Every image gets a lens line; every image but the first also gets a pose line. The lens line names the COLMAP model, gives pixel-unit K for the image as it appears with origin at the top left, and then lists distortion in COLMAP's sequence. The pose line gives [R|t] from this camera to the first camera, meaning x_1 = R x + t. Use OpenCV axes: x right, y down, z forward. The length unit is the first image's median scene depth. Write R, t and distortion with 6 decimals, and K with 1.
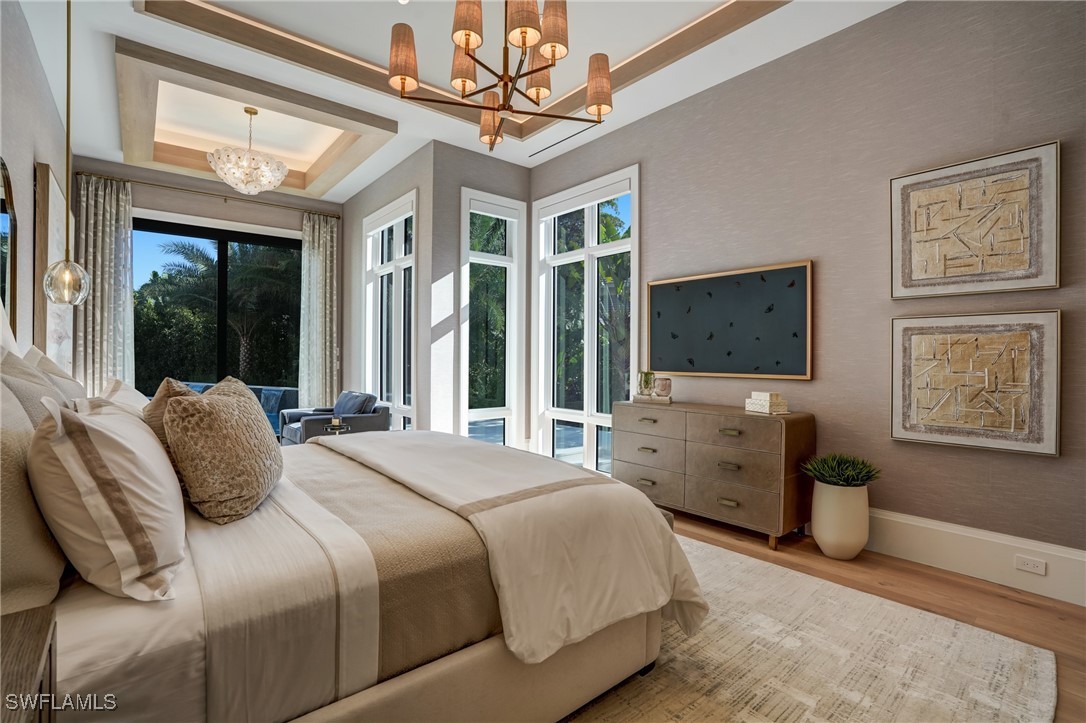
lens RADIAL K [[500.1, 0, 539.7], [0, 500.1, 358.4], [0, 0, 1]] dist [-0.075366, 0.032052]
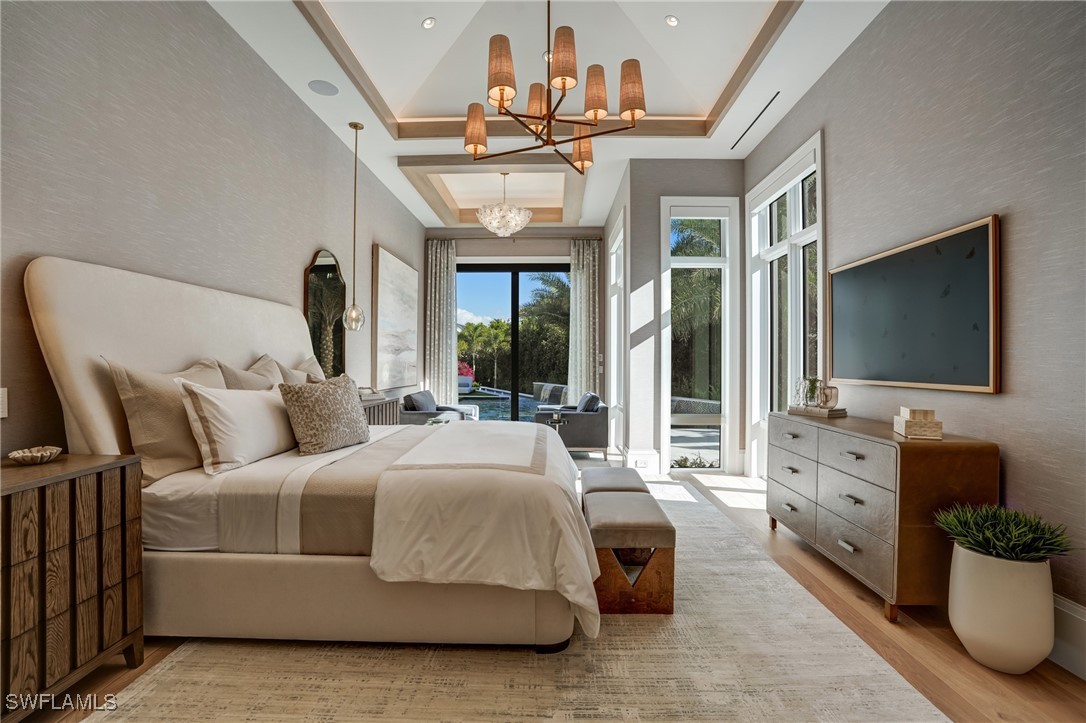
lens RADIAL K [[500.1, 0, 539.7], [0, 500.1, 358.4], [0, 0, 1]] dist [-0.075366, 0.032052]
pose [[0.755649, -0.008039, -0.654928, 0.398016], [0.000338, 0.999929, -0.011883, 0.003131], [0.654977, 0.008758, 0.755598, 0.074015]]
